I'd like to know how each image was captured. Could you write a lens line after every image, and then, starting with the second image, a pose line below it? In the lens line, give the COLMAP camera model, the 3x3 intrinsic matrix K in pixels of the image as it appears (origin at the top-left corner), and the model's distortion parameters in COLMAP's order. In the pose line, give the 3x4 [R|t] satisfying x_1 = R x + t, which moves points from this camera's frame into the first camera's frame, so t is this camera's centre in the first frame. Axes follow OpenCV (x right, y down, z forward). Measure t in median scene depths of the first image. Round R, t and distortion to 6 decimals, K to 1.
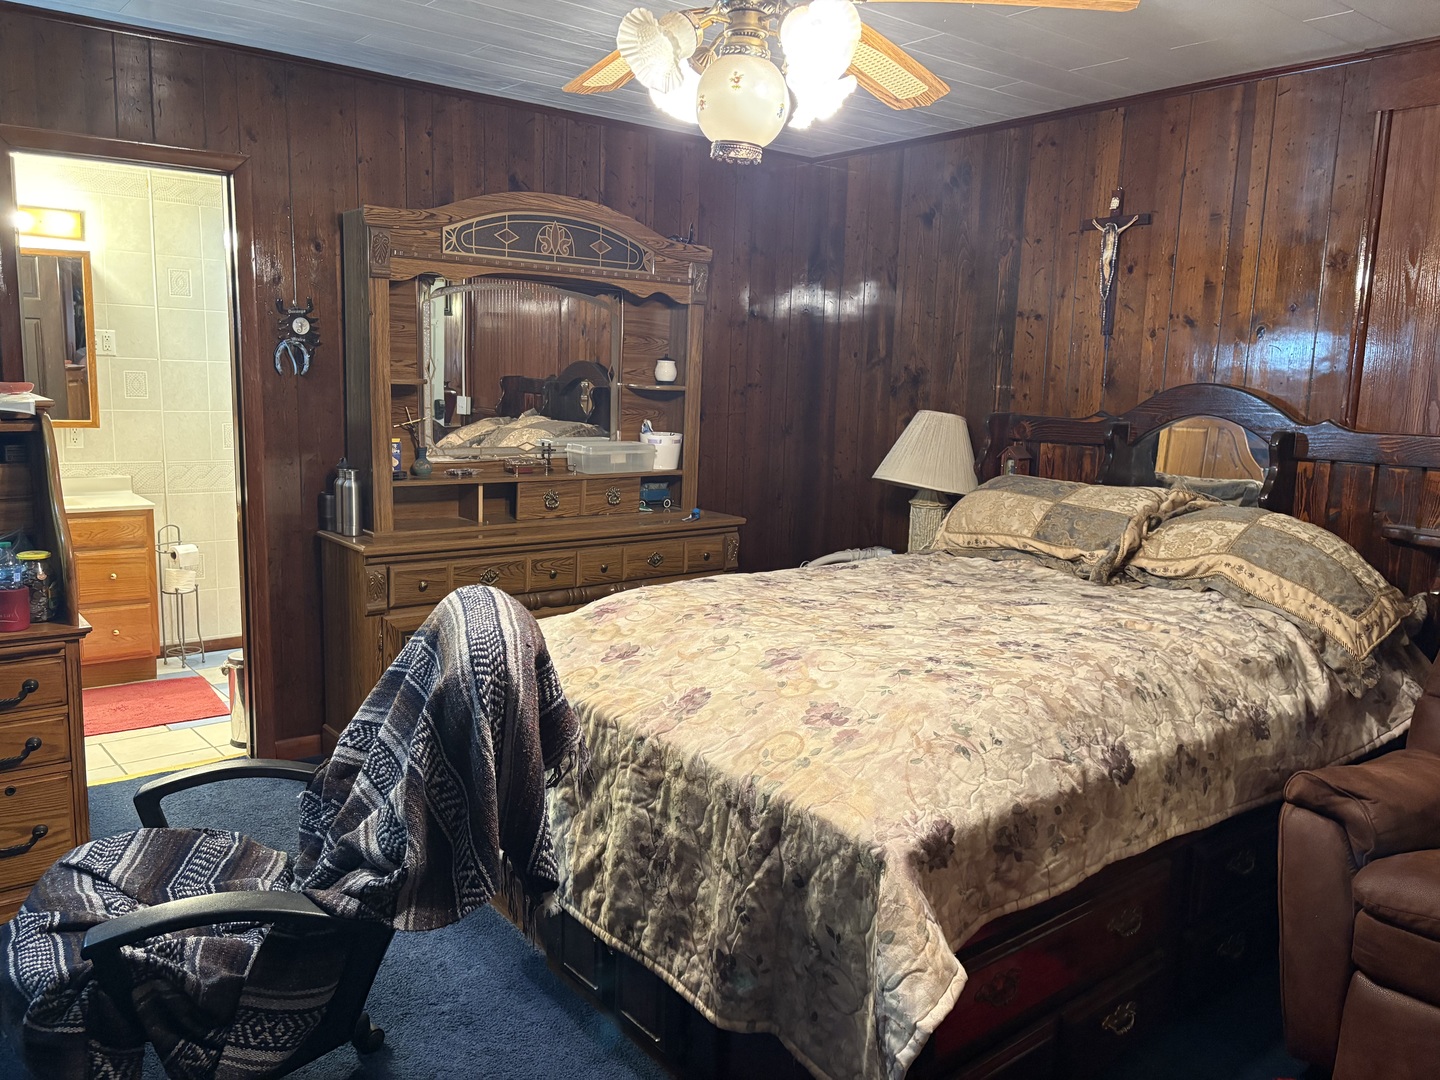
lens RADIAL K [[1082.2, 0, 713.2], [0, 1082.2, 546.4], [0, 0, 1]] dist [0.079931, -0.212135]
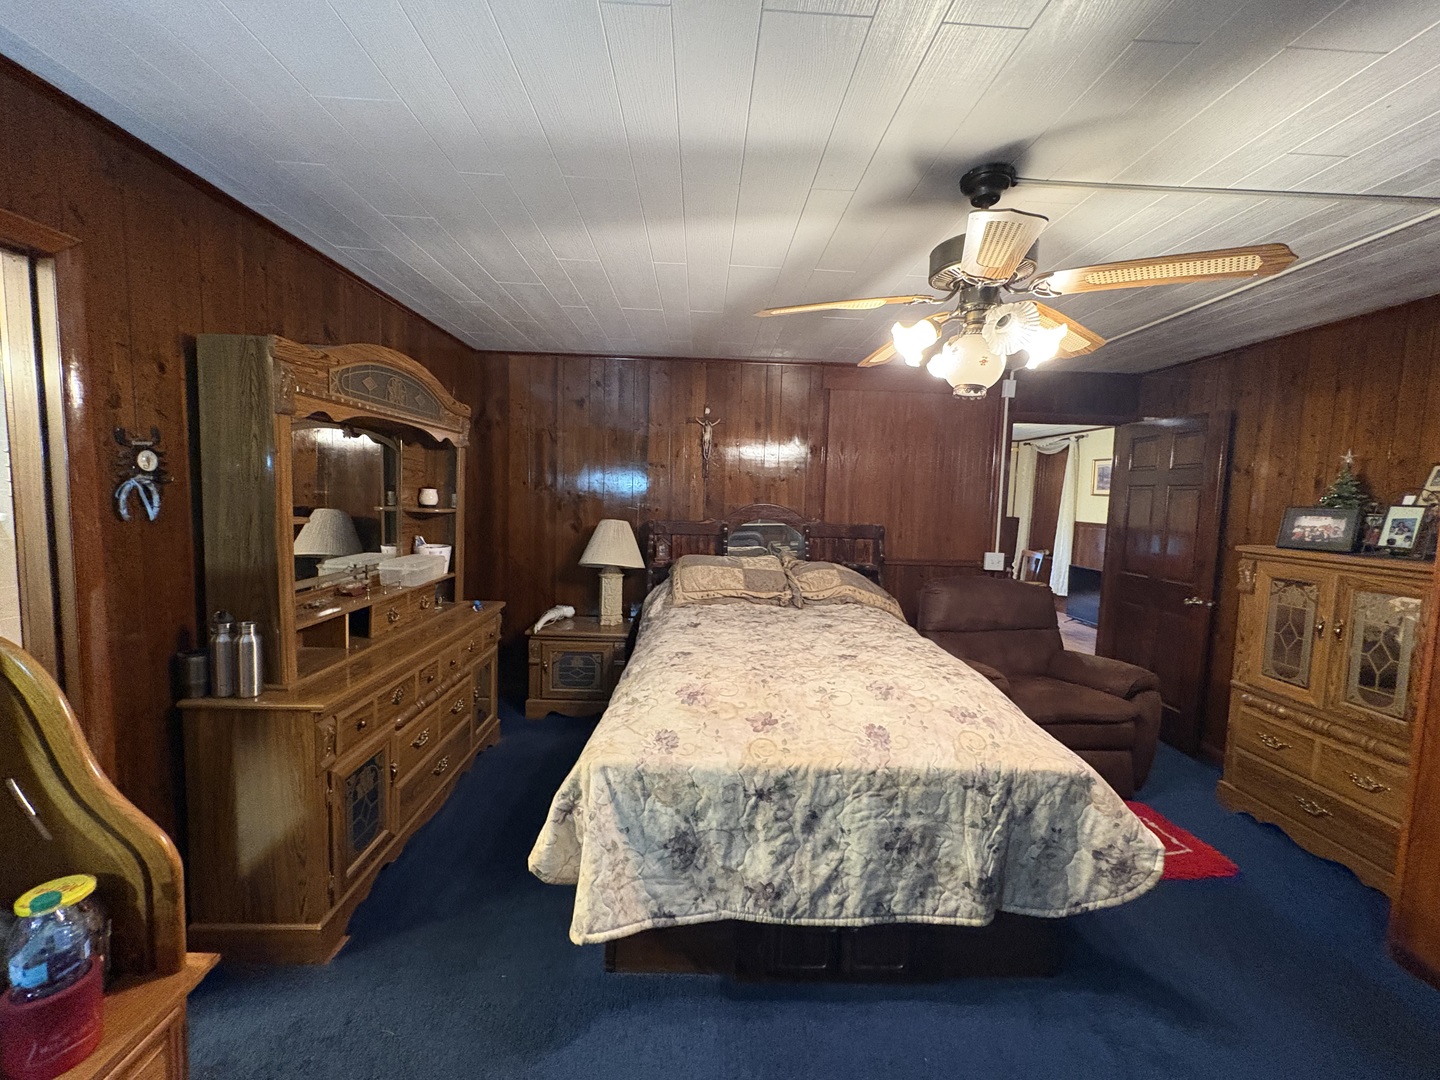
lens RADIAL K [[572.5, 0, 716.3], [0, 572.5, 541.9], [0, 0, 1]] dist [-0.000212, 0.000277]
pose [[0.601294, -0.079357, 0.795077, -0.748933], [0.114082, 0.993388, 0.012874, -0.157283], [-0.790842, 0.082963, 0.606372, 0.649019]]
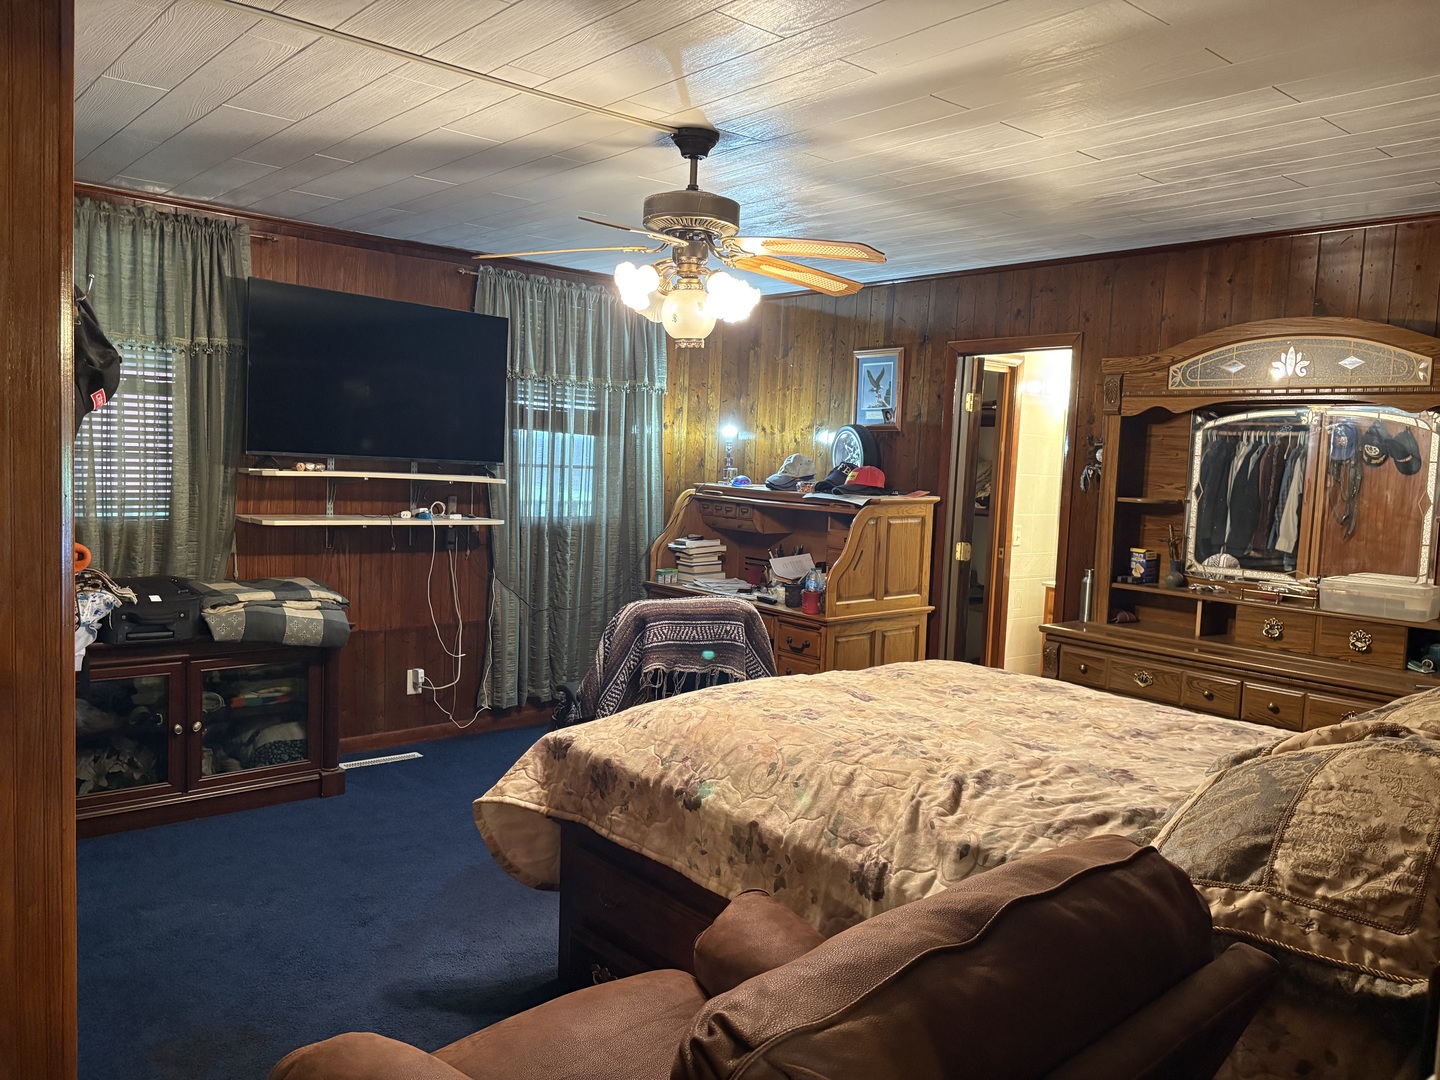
lens RADIAL K [[1093.8, 0, 715.6], [0, 1093.8, 536.5], [0, 0, 1]] dist [0.076801, -0.099840]
pose [[0.035676, 0.054693, -0.997866, 1.429711], [-0.199734, 0.978746, 0.046504, -0.126703], [0.979201, 0.197648, 0.045841, 0.830435]]
